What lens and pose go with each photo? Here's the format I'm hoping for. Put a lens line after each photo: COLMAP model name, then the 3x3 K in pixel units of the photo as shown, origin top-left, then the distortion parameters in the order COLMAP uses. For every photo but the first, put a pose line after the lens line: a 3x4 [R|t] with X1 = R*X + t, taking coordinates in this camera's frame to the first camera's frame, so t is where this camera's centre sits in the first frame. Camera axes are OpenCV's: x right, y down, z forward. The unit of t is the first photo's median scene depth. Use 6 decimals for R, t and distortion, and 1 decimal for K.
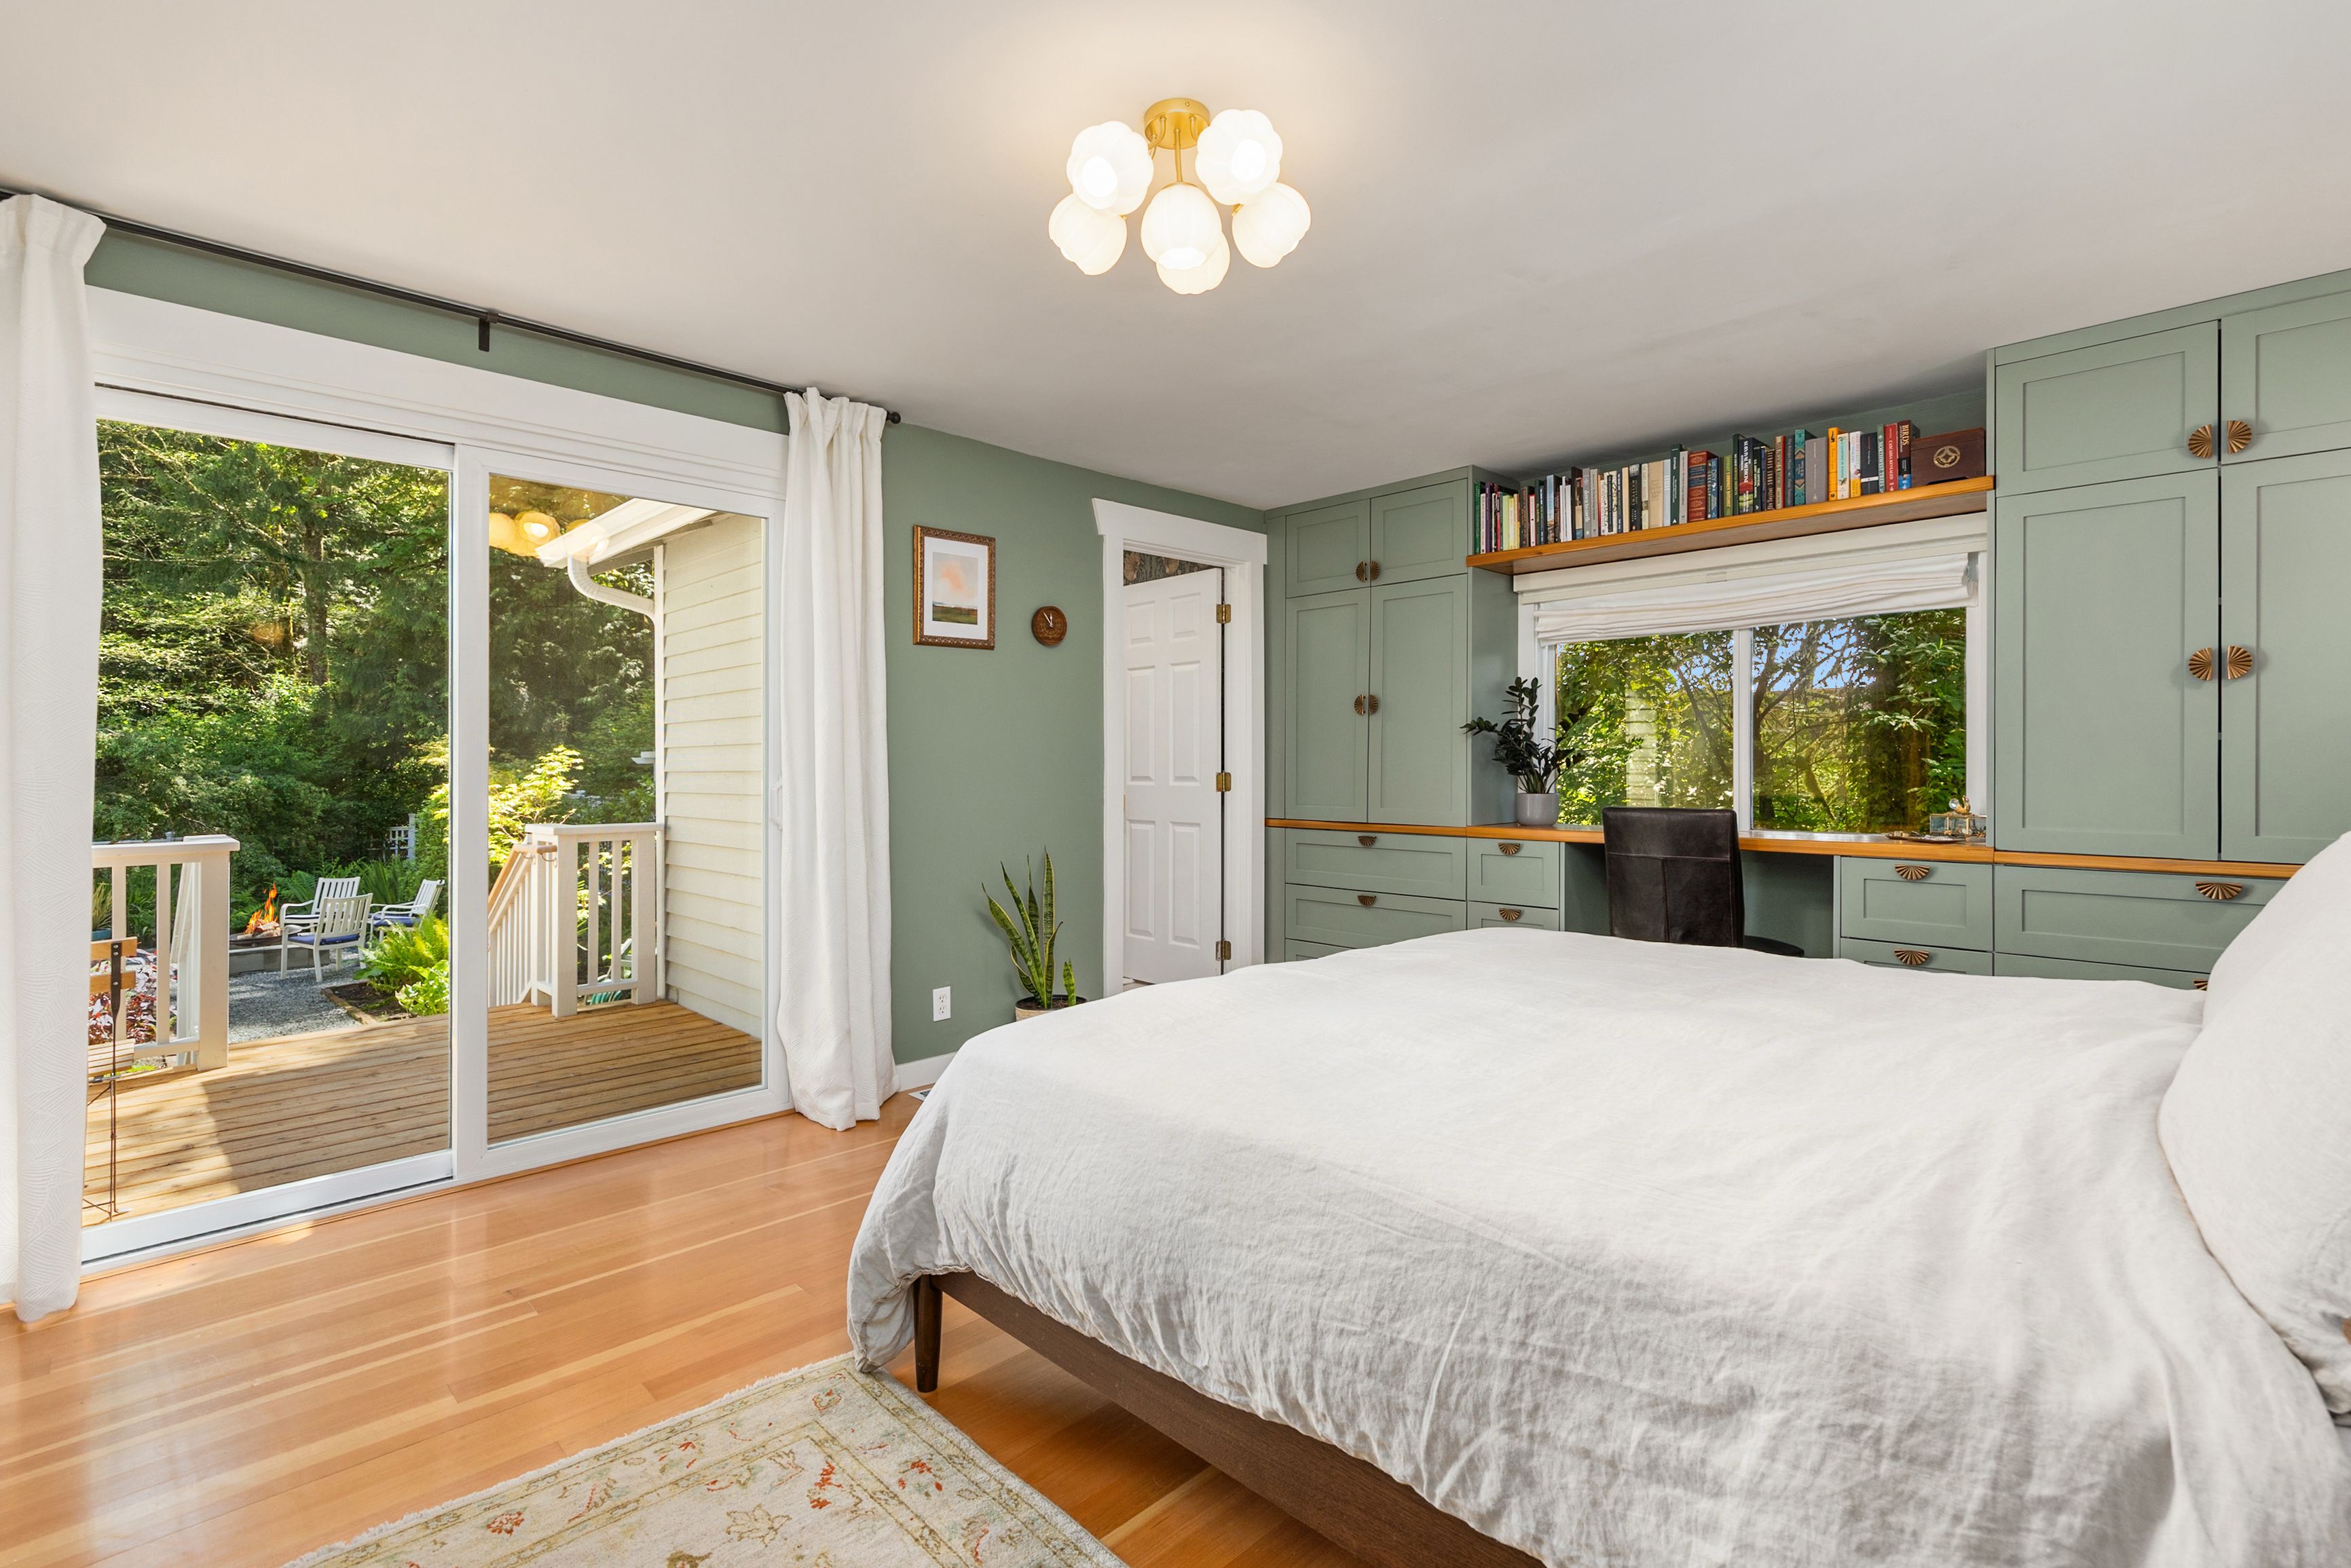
lens RADIAL K [[1058.2, 0, 1170.6], [0, 1058.2, 766.8], [0, 0, 1]] dist [0.000029, 0.001442]
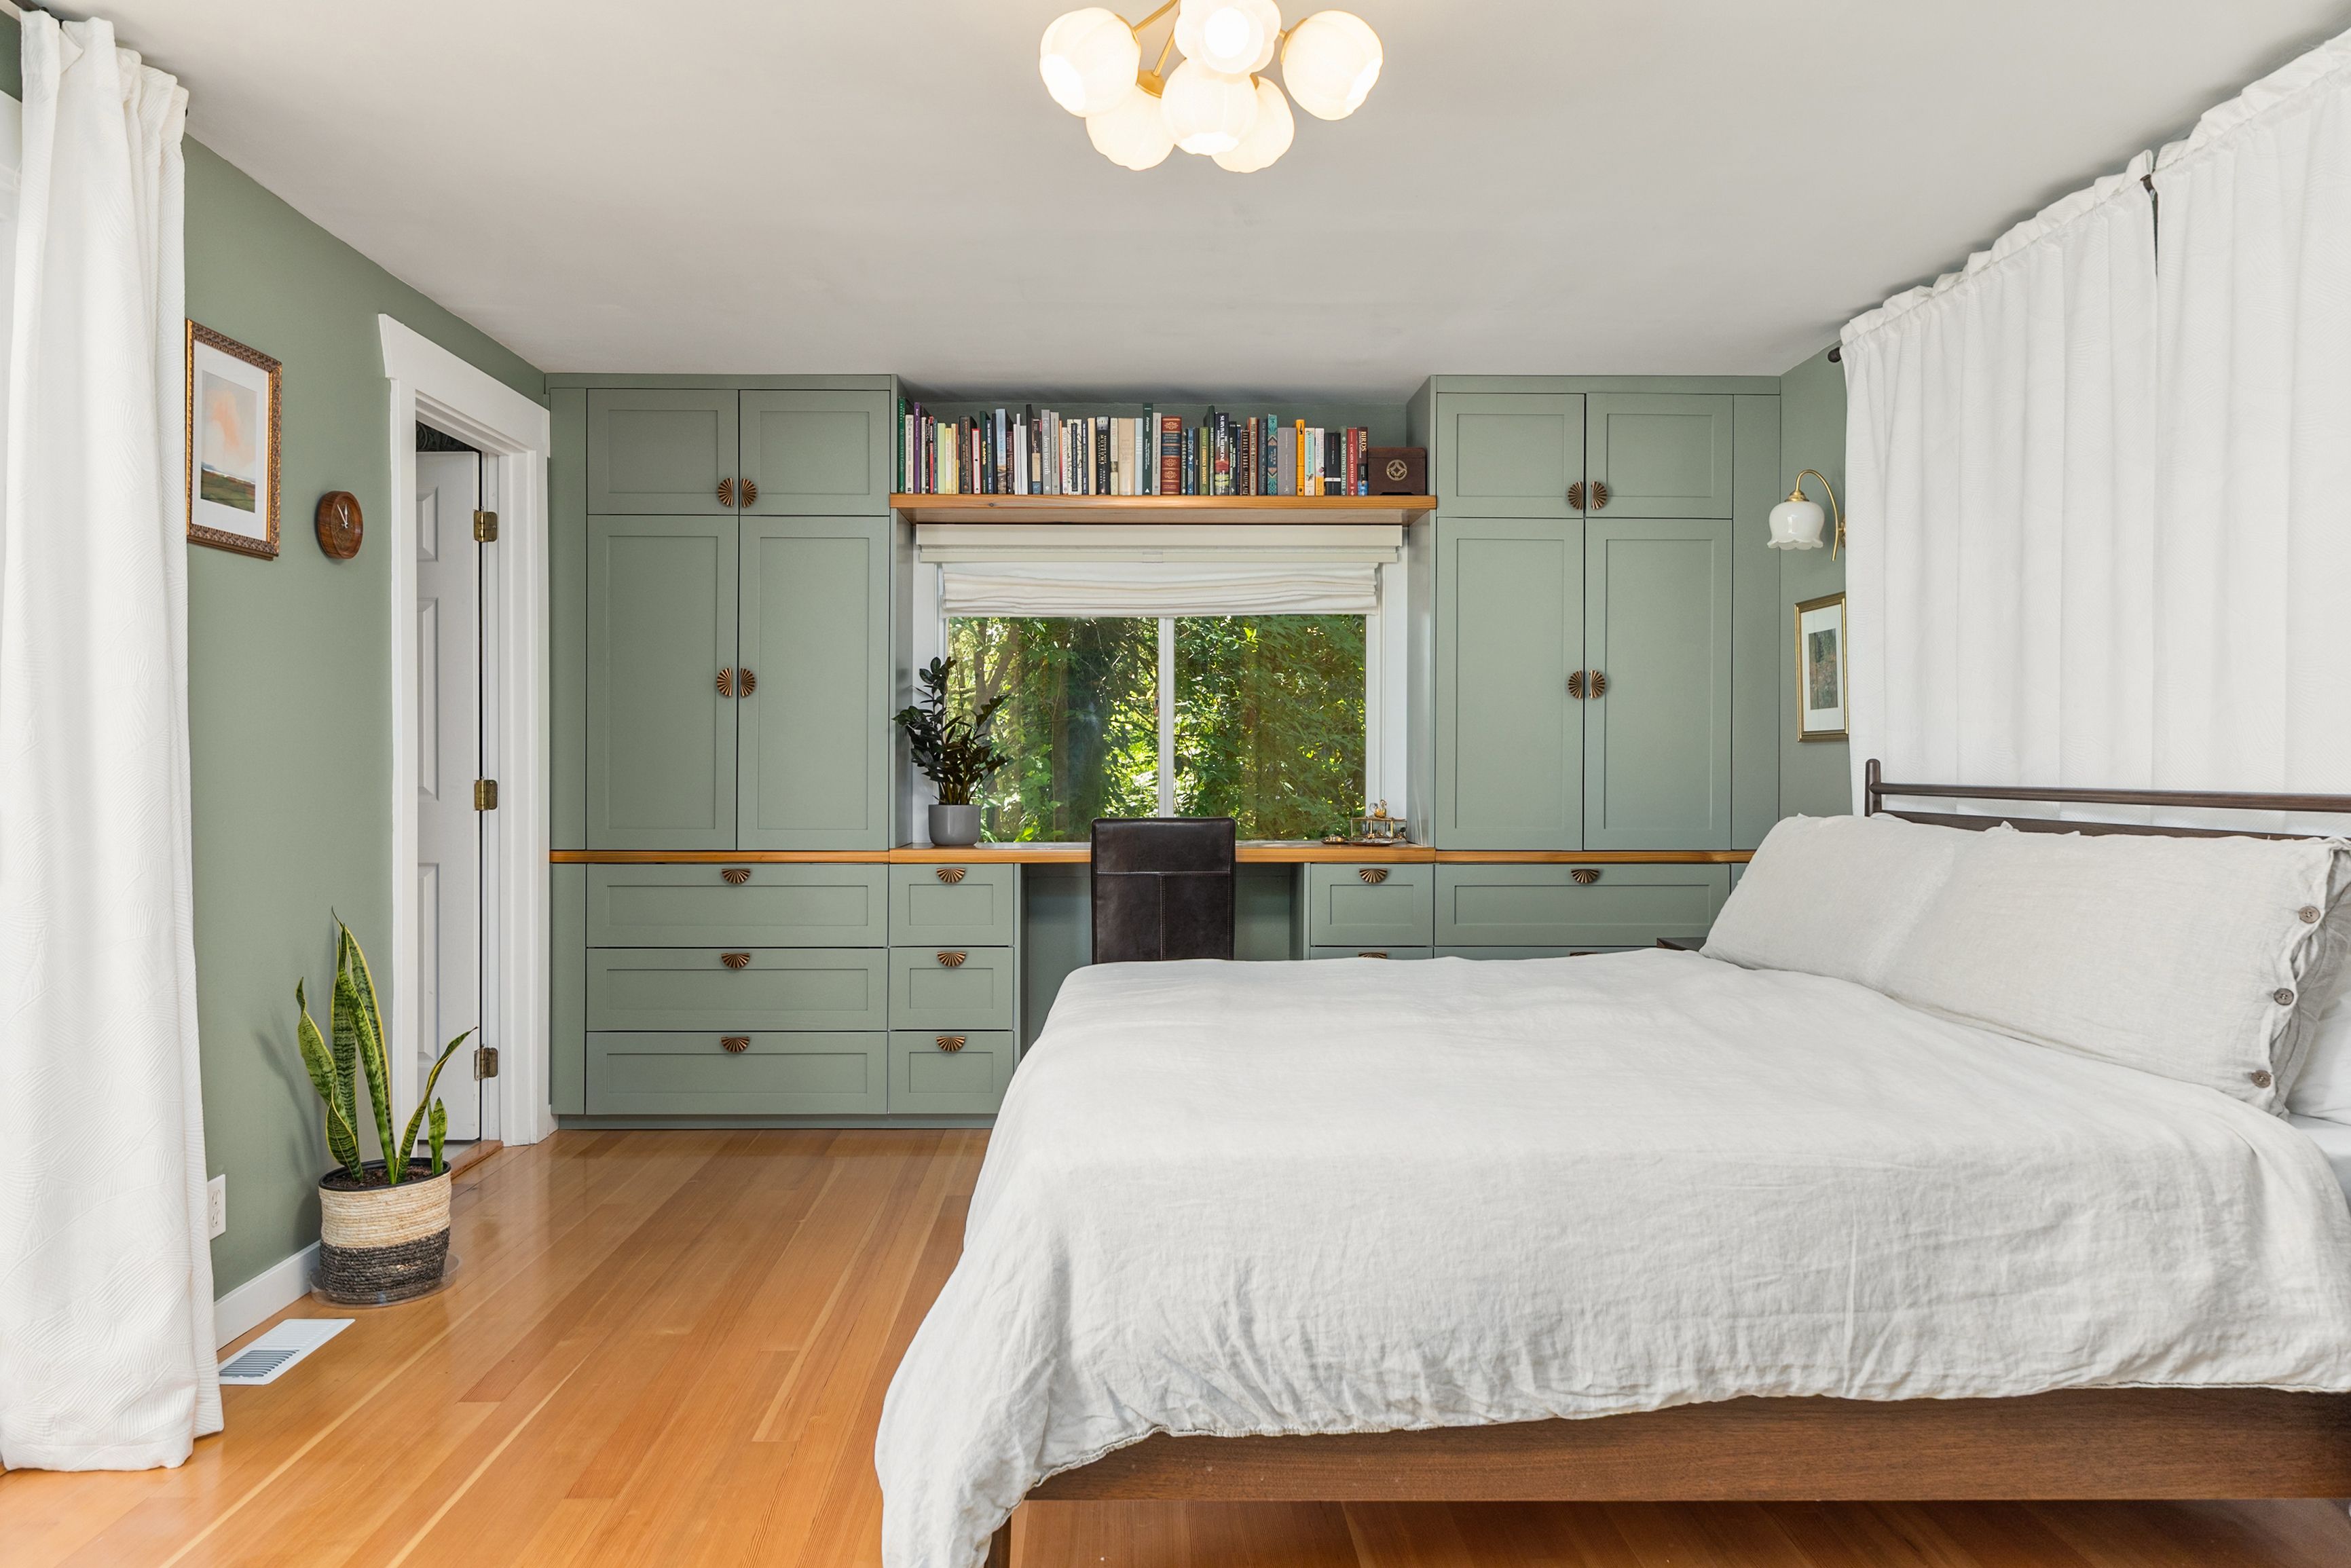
lens RADIAL K [[1583.8, 0, 1099.5], [0, 1583.8, 782.3], [0, 0, 1]] dist [0.008899, -0.004723]
pose [[0.696832, -0.004544, 0.717220, -0.602117], [-0.000886, 0.999974, 0.007197, -0.000349], [-0.717234, -0.005651, 0.696810, 0.138463]]
